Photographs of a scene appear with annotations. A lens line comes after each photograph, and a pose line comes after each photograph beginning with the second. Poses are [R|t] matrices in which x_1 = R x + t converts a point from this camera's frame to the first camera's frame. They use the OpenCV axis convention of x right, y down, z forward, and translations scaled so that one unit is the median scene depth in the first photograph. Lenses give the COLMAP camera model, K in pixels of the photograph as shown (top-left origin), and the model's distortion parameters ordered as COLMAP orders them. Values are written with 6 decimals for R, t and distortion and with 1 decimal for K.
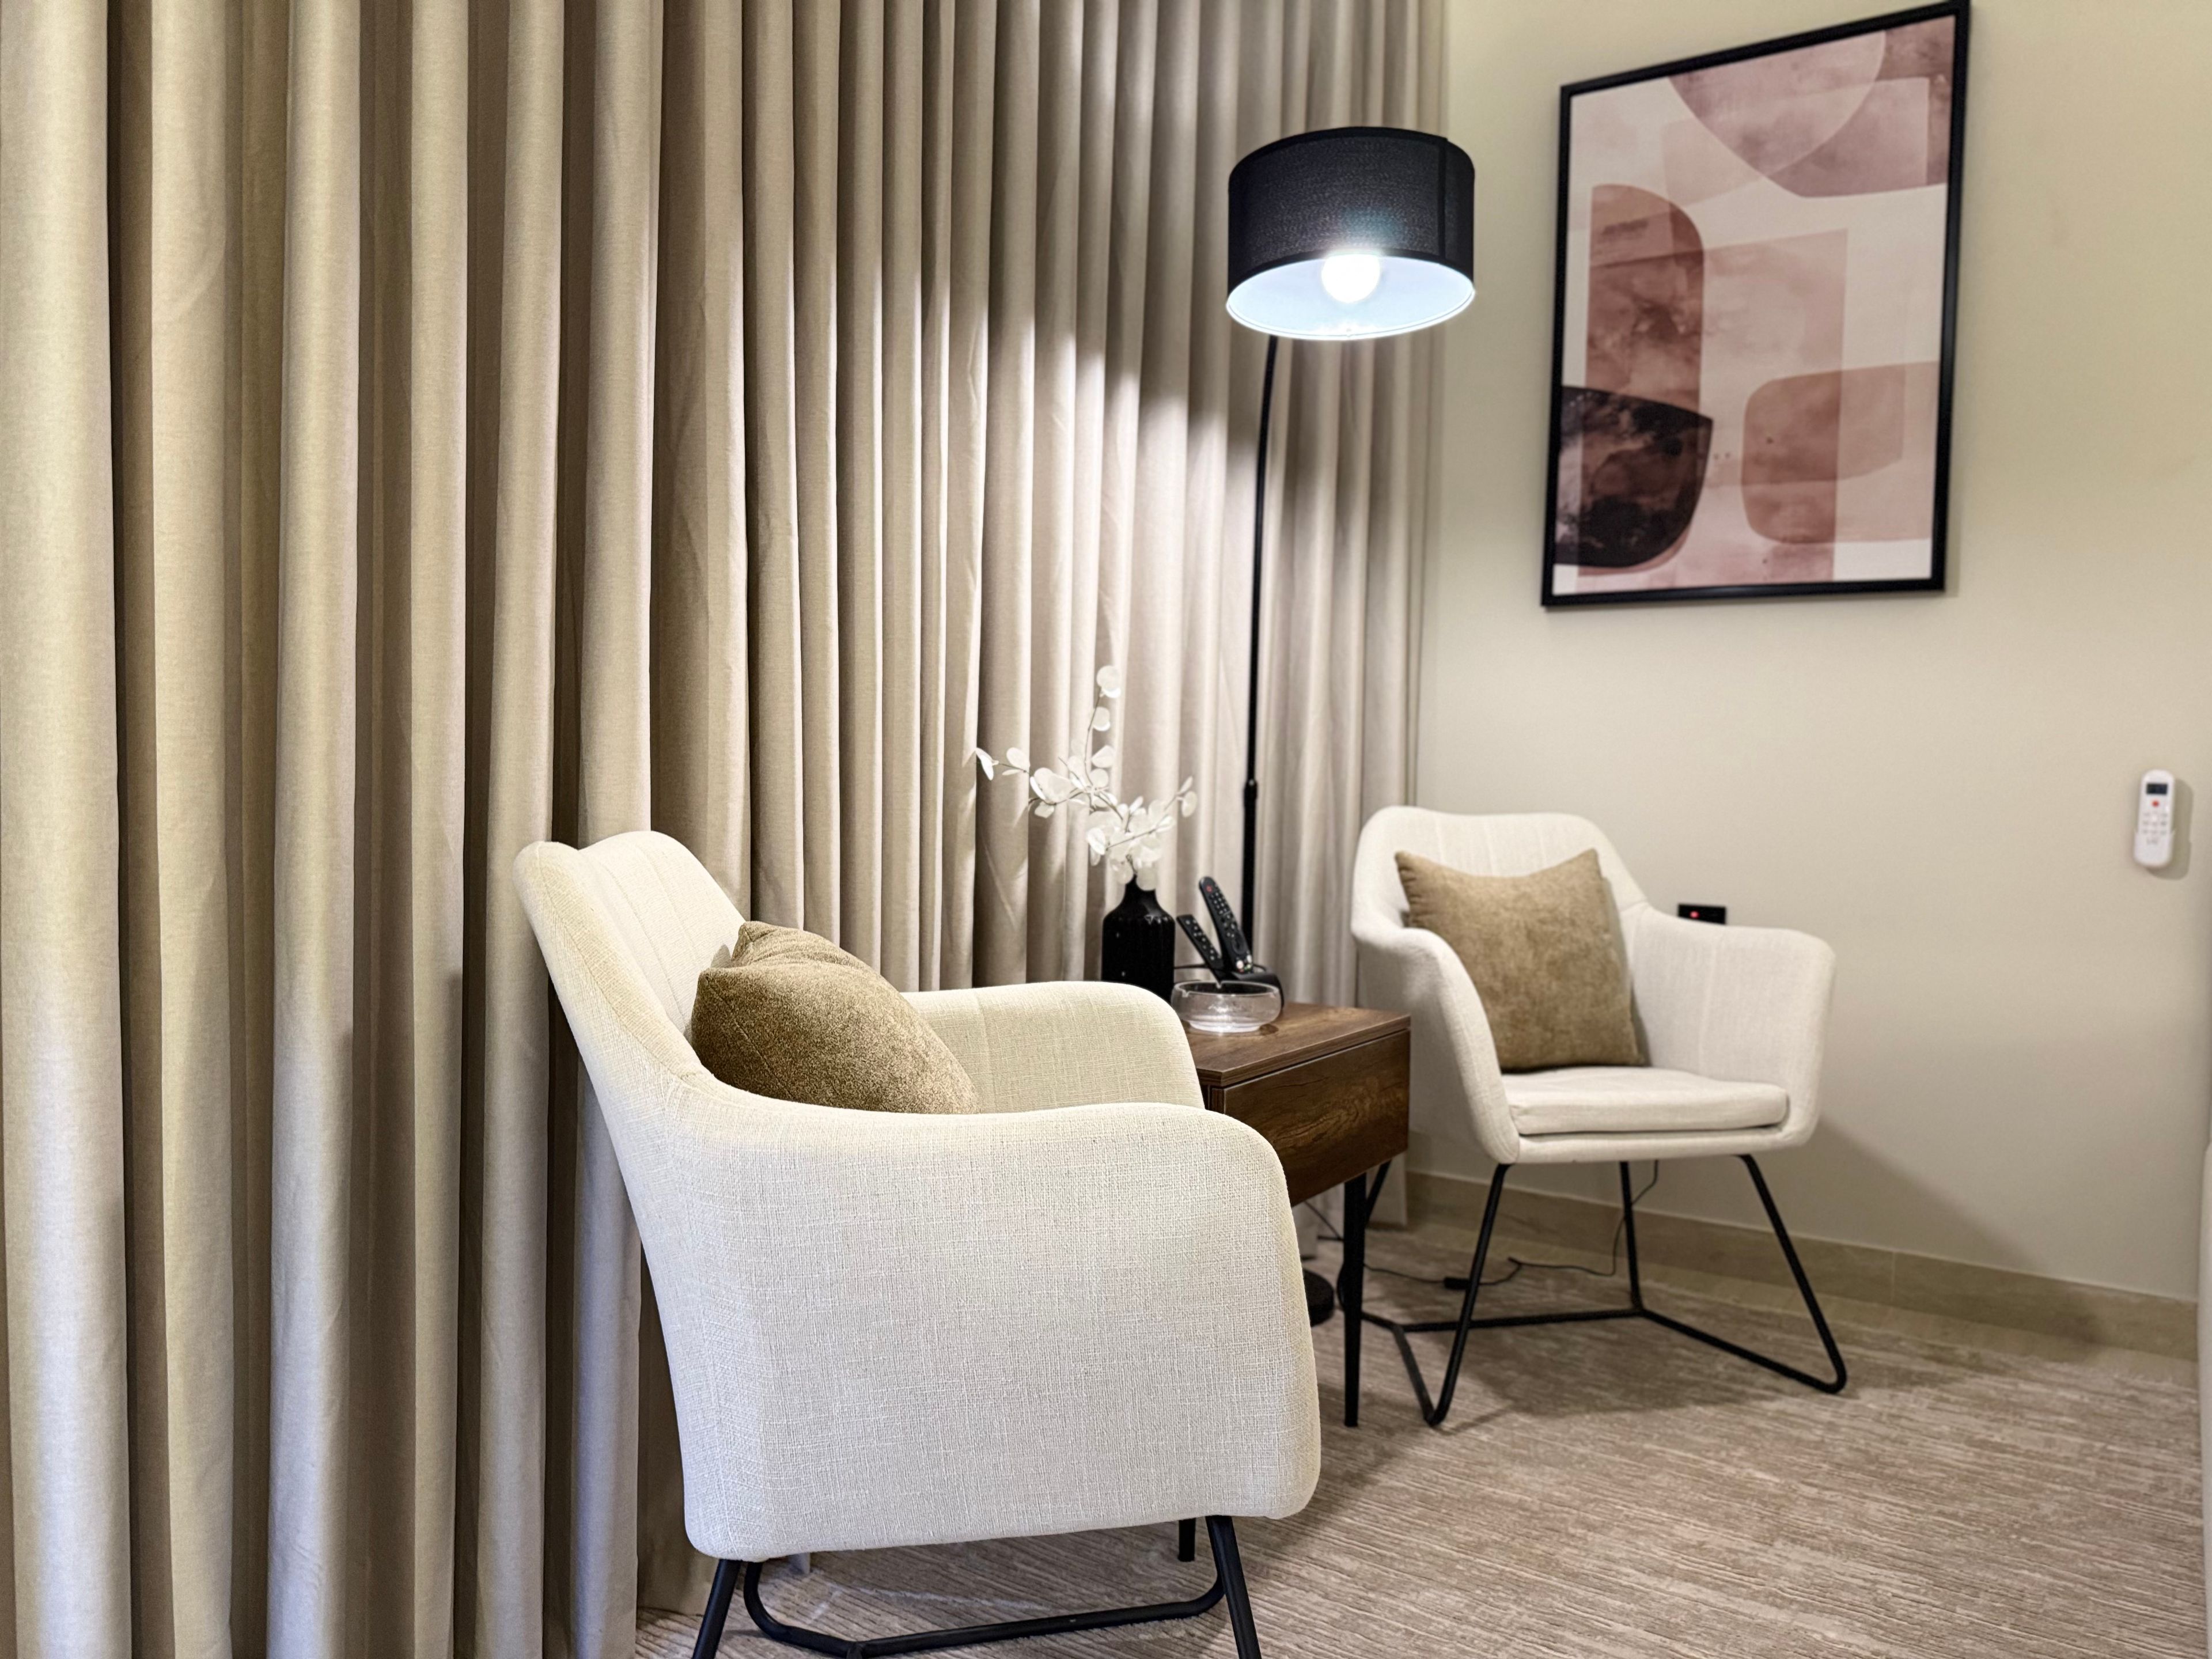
lens RADIAL K [[1526.4, 0, 1106.0], [0, 1526.4, 829.5], [0, 0, 1]] dist [0.018958, 0.001788]
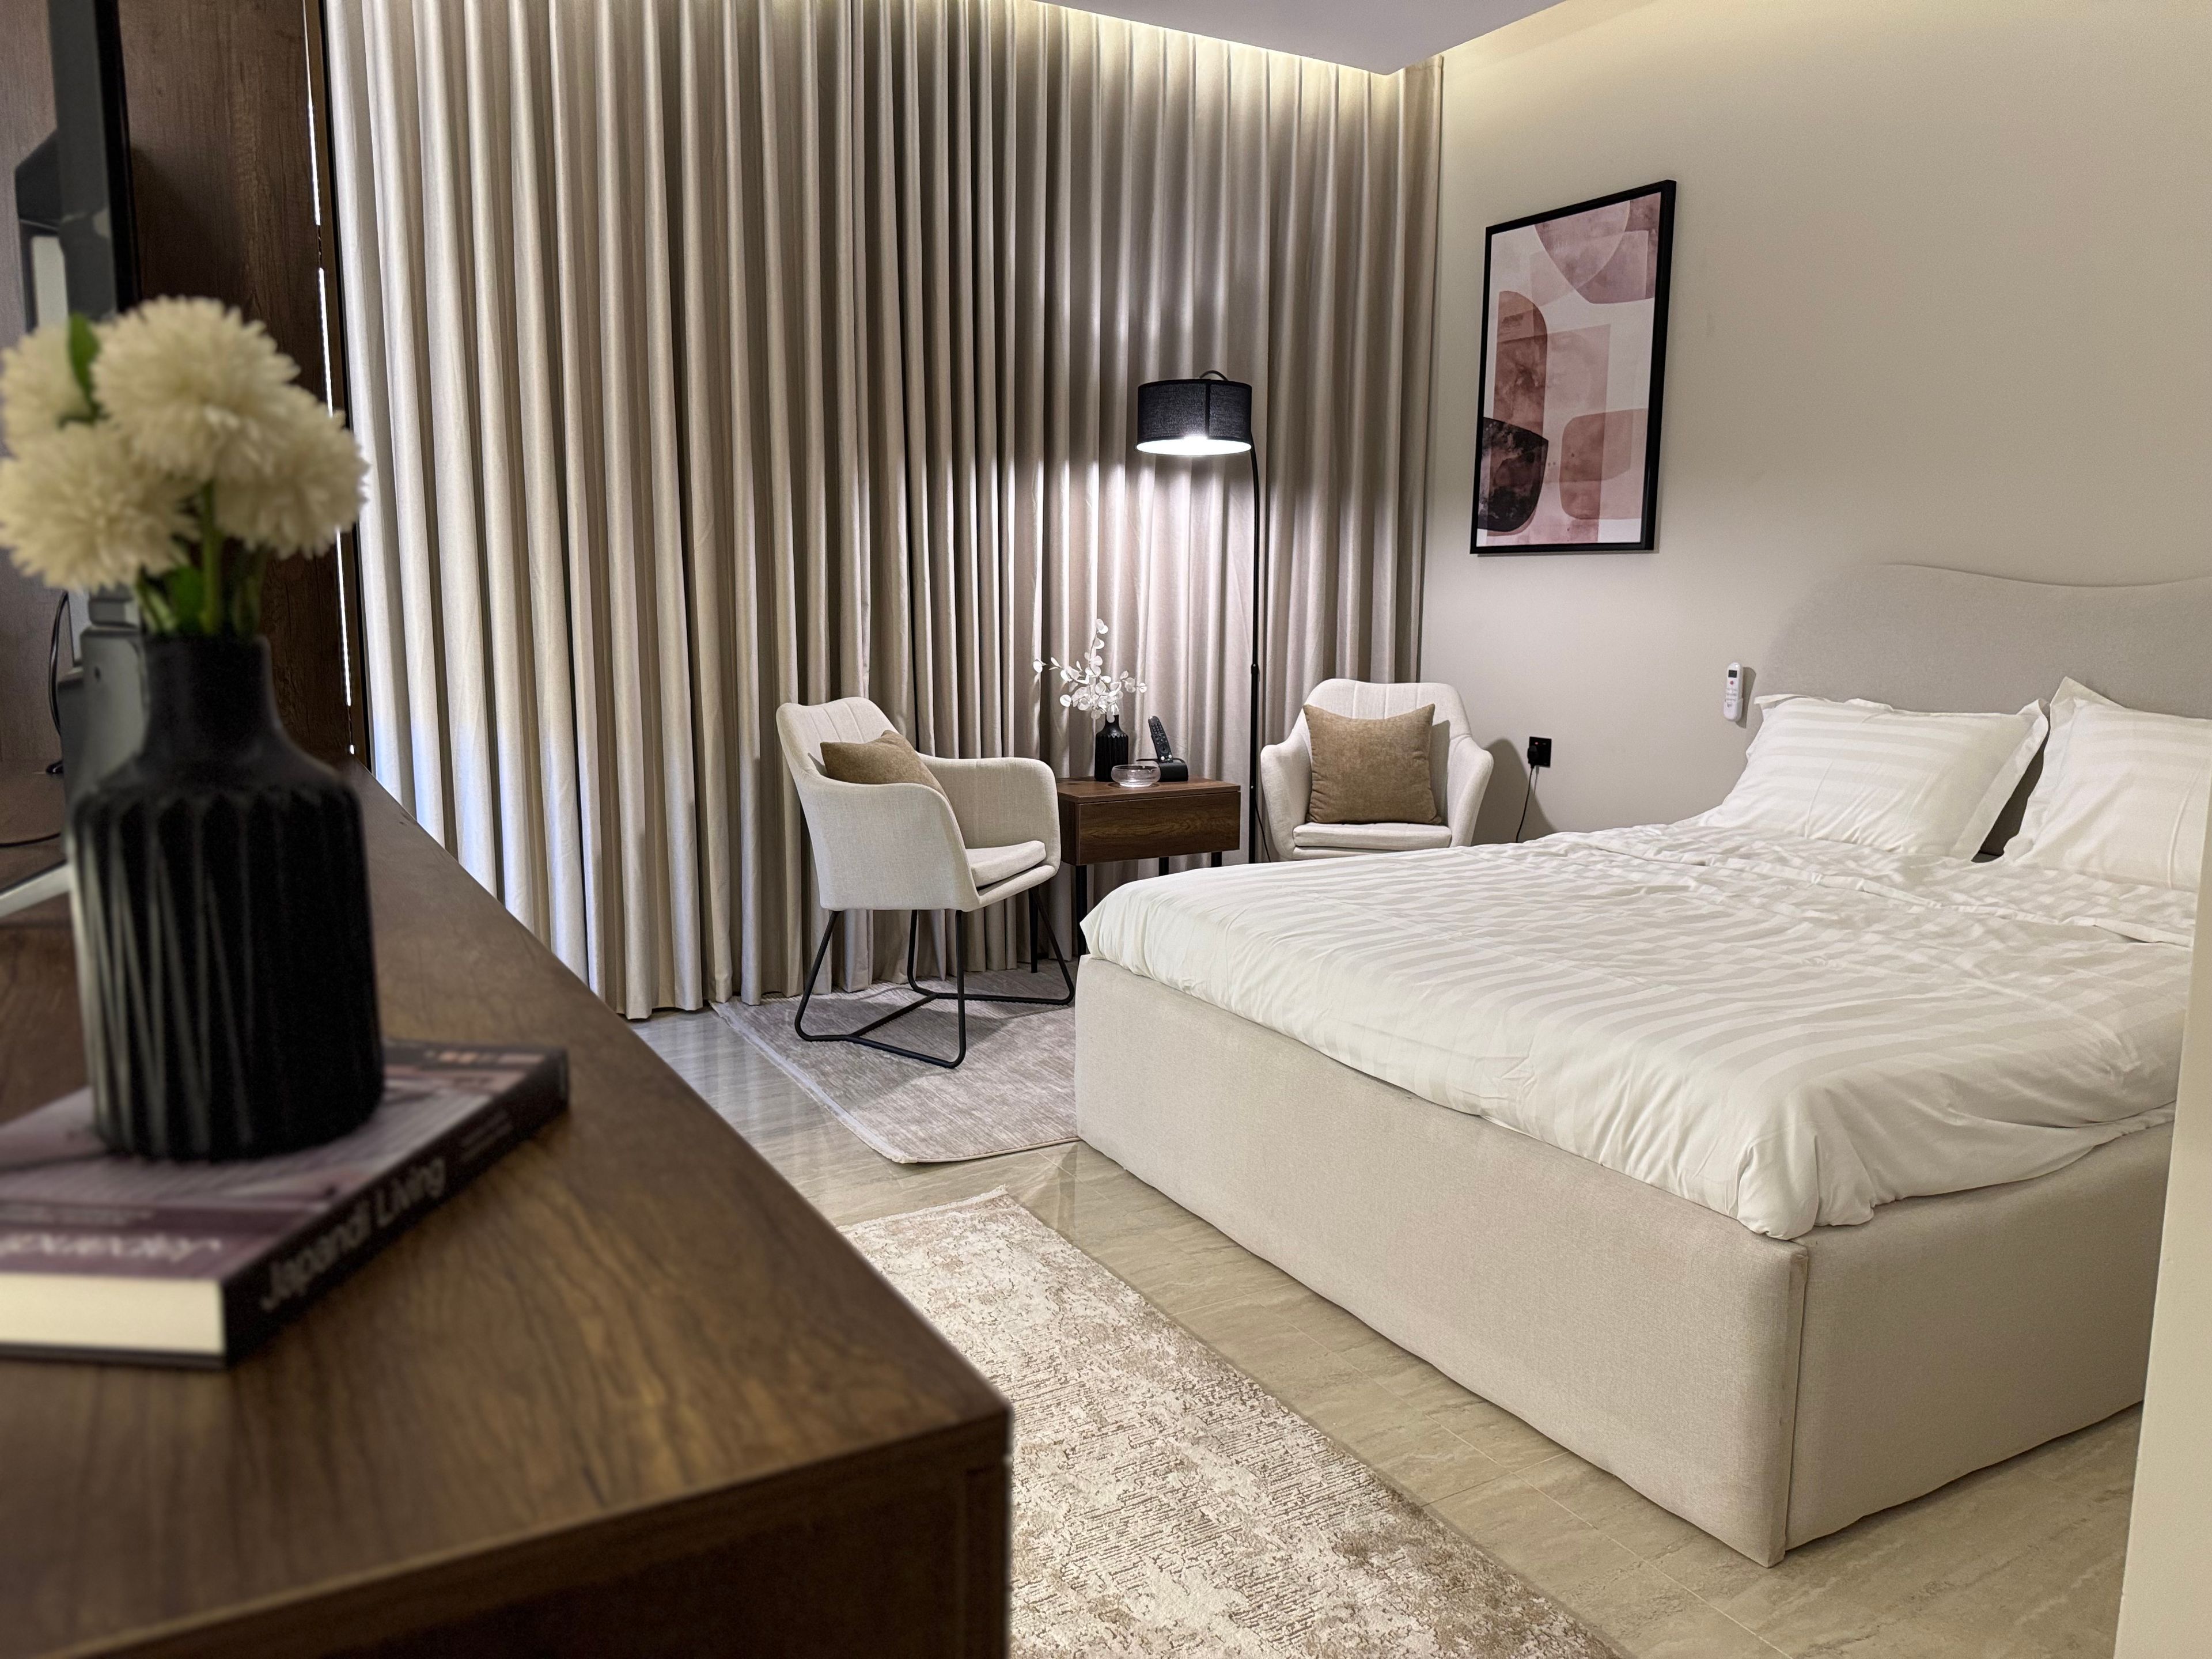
lens RADIAL K [[1540.9, 0, 1106.0], [0, 1540.9, 829.5], [0, 0, 1]] dist [0.009305, -0.028340]
pose [[0.891558, 0.051509, -0.449968, 0.739779], [-0.000888, 0.993709, 0.111992, -0.040069], [0.452906, -0.099448, 0.885994, -0.712559]]
